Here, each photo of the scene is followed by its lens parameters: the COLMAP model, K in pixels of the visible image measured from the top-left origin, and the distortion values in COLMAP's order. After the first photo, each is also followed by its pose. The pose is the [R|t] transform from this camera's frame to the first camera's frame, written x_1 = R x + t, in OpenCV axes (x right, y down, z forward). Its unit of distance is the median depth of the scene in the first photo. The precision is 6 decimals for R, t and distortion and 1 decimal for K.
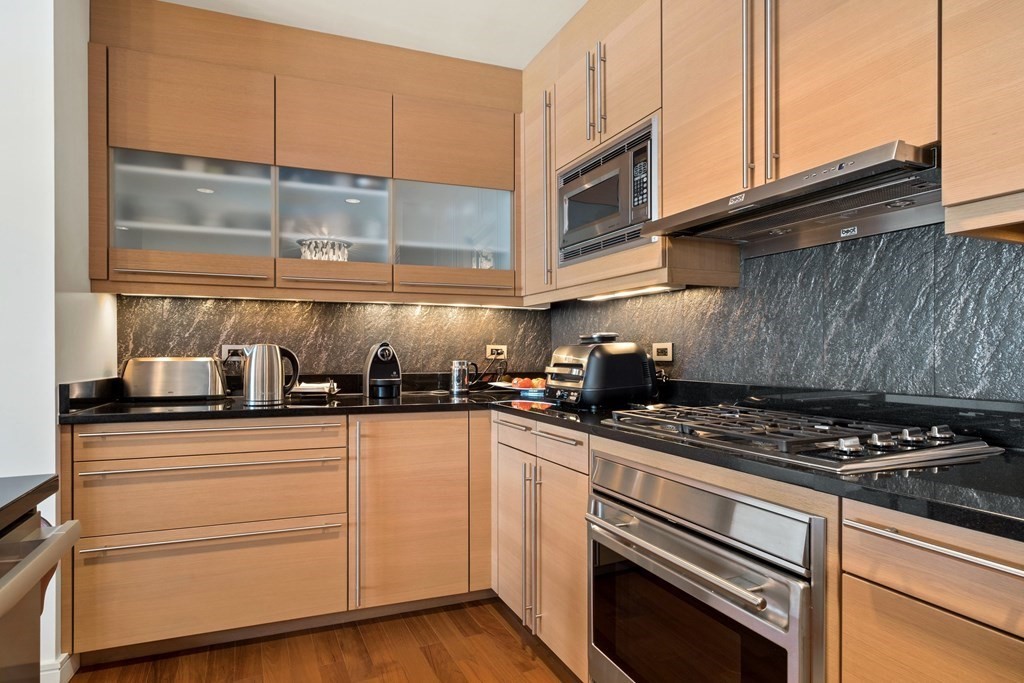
lens RADIAL K [[552.5, 0, 500.3], [0, 552.5, 354.3], [0, 0, 1]] dist [-0.001891, 0.003286]
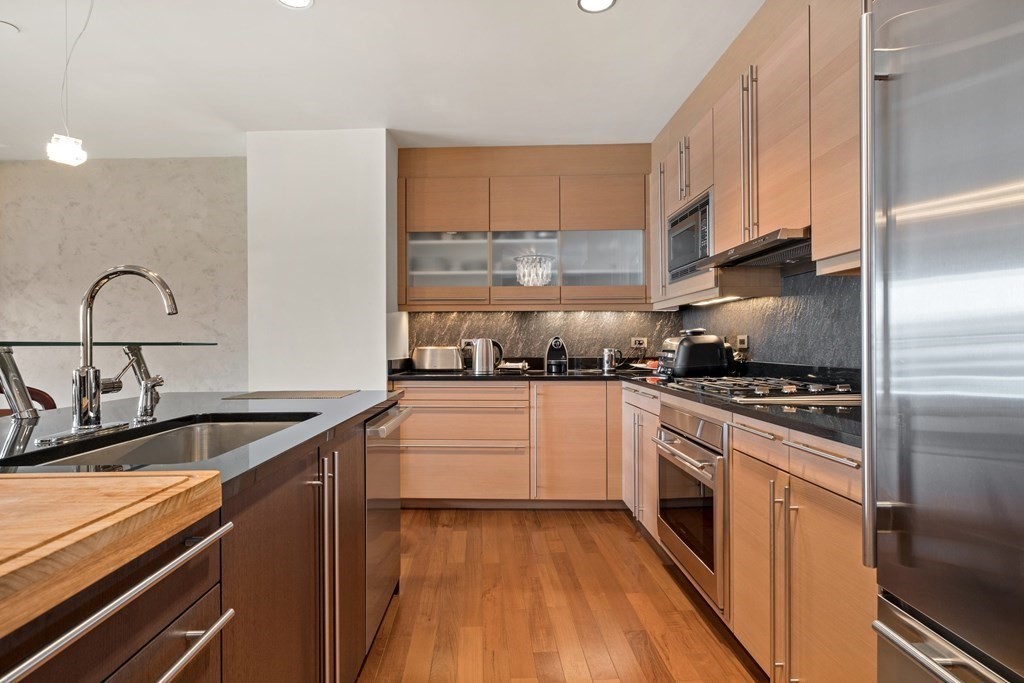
lens RADIAL K [[516.6, 0, 505.9], [0, 516.6, 340.4], [0, 0, 1]] dist [-0.006691, 0.002394]
pose [[0.927094, -0.007375, -0.374757, 0.228209], [0.003551, 0.999934, -0.010894, 0.004323], [0.374813, 0.008769, 0.927059, -0.441464]]
